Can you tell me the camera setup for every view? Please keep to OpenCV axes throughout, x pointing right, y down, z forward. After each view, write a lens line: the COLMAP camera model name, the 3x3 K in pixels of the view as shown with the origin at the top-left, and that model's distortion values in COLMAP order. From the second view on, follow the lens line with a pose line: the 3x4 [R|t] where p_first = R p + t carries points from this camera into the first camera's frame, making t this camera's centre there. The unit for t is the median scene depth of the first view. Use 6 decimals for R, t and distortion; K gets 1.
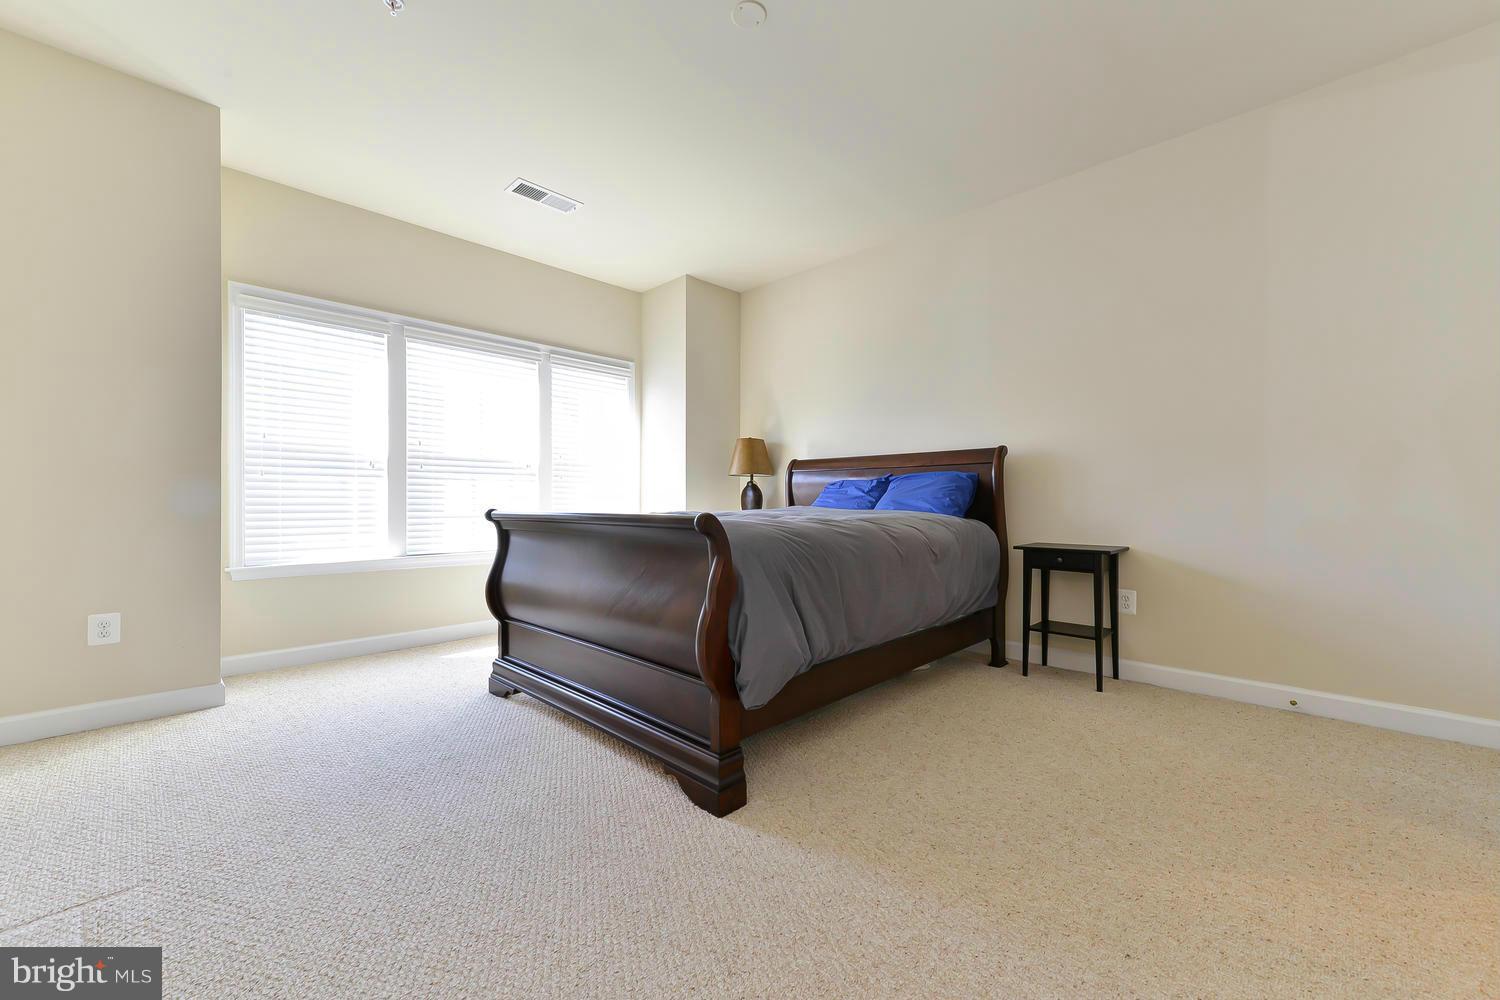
lens RADIAL K [[601.2, 0, 759.7], [0, 601.2, 499.1], [0, 0, 1]] dist [0.013667, 0.000504]
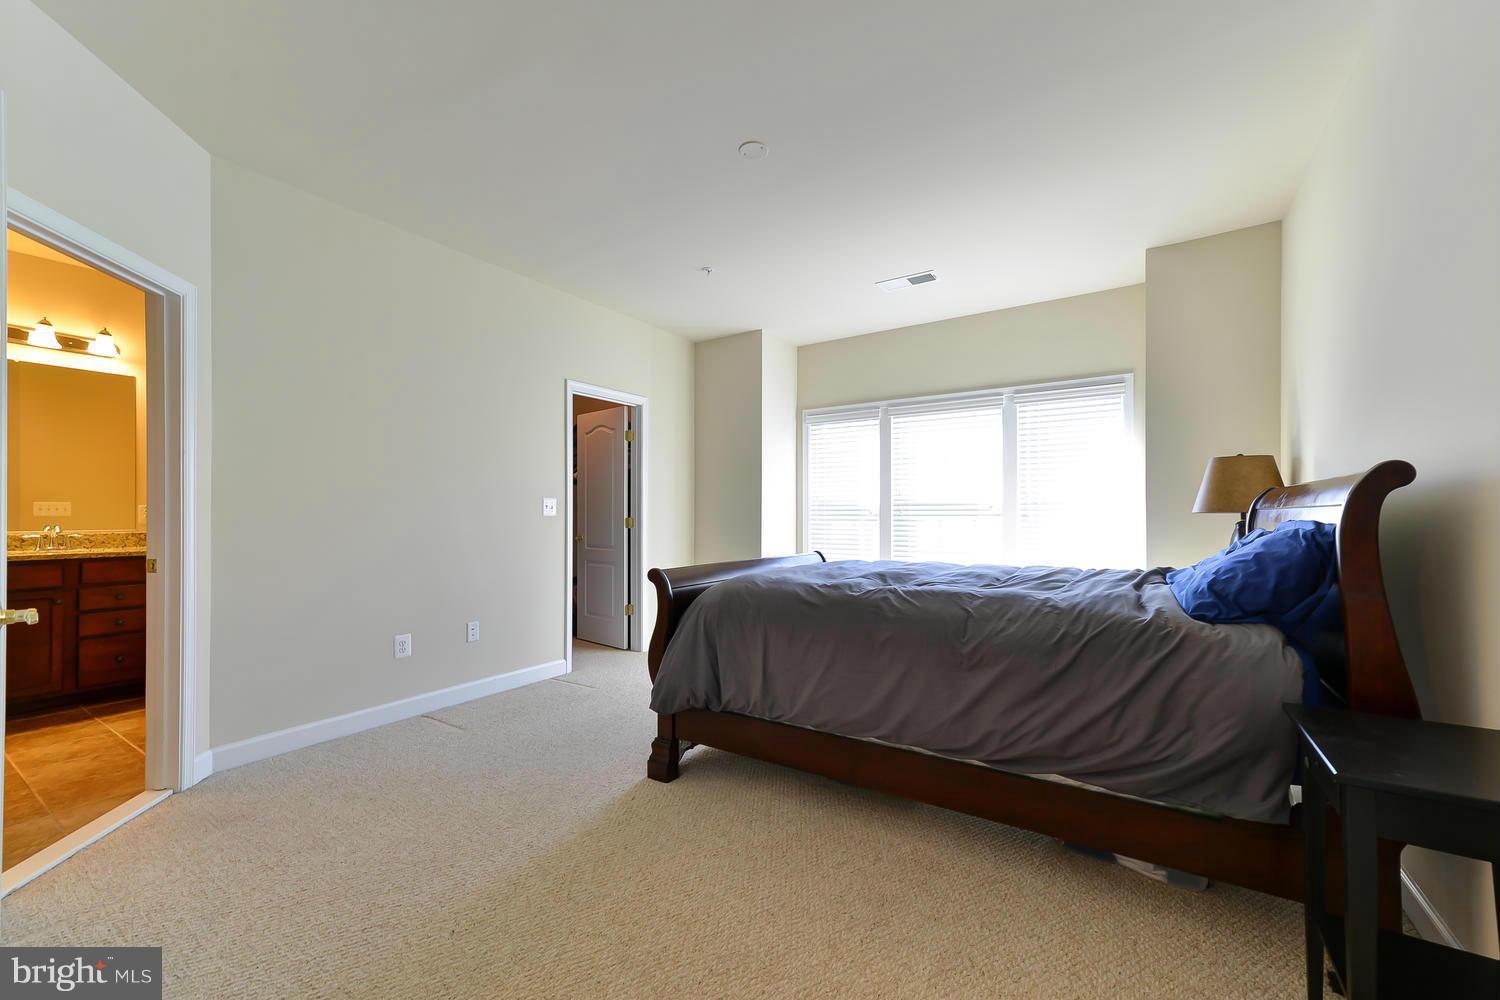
lens RADIAL K [[601.2, 0, 753.5], [0, 601.2, 506.5], [0, 0, 1]] dist [0.013667, 0.000504]
pose [[0.177461, -0.015152, -0.984011, 0.669043], [0.006115, 0.999879, -0.014294, -0.049769], [0.984109, -0.003481, 0.177533, 0.465557]]
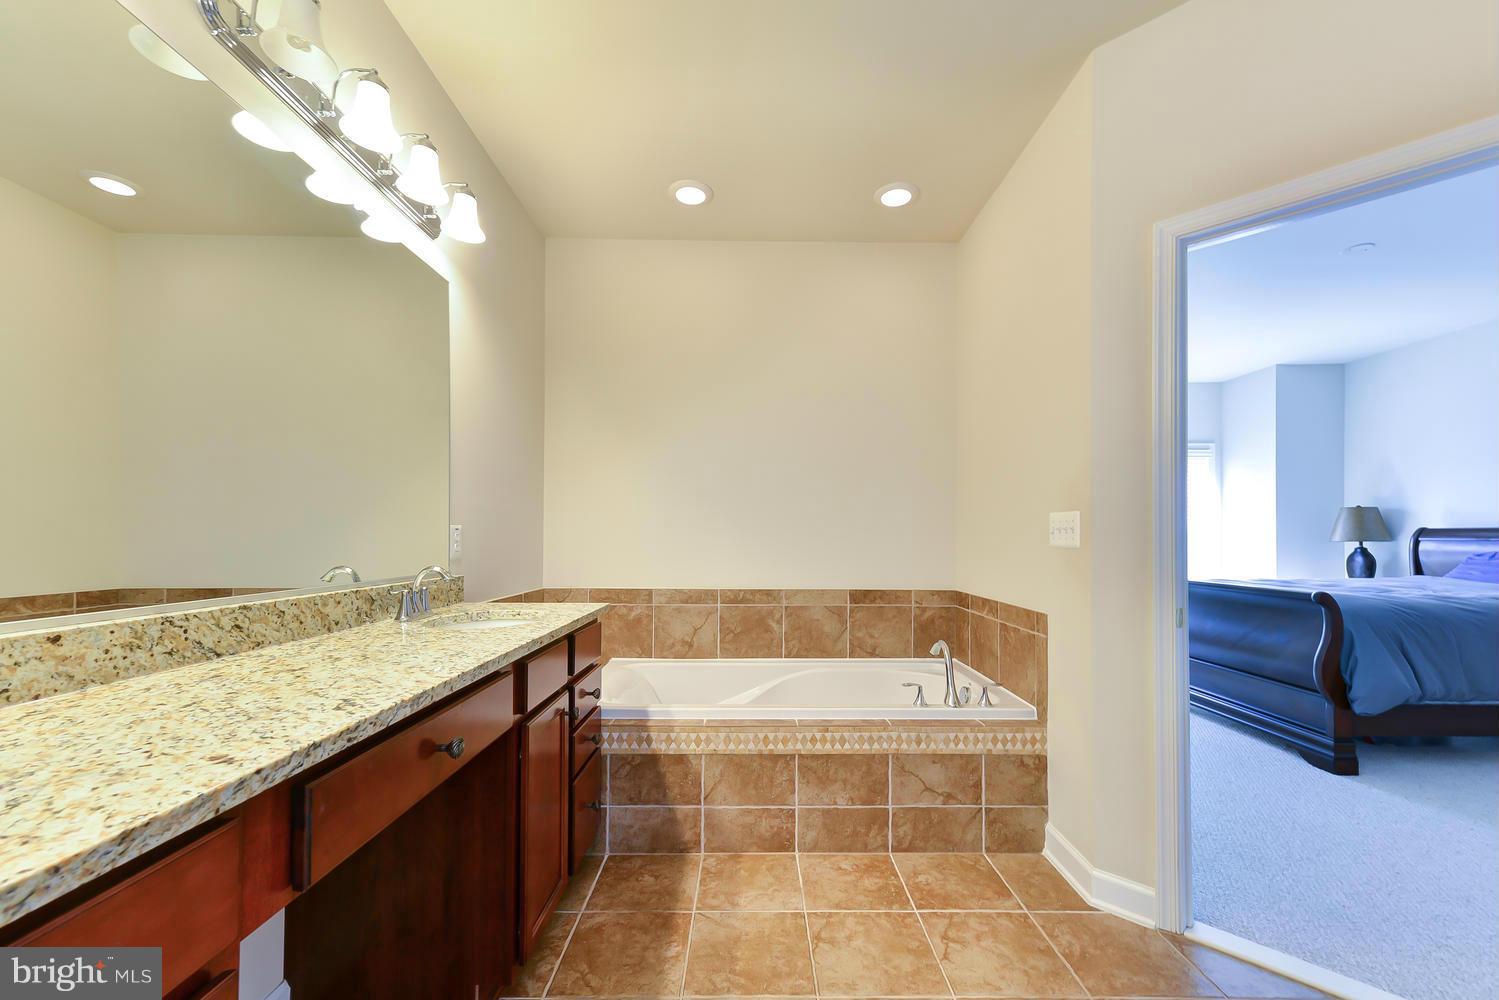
lens RADIAL K [[600.8, 0, 759.7], [0, 600.8, 536.7], [0, 0, 1]] dist [0.013667, 0.000504]
pose [[0.701262, -0.006737, -0.712871, 0.010432], [0.003910, 0.999977, -0.005605, -0.058127], [0.712893, 0.001143, 0.701272, -0.600752]]
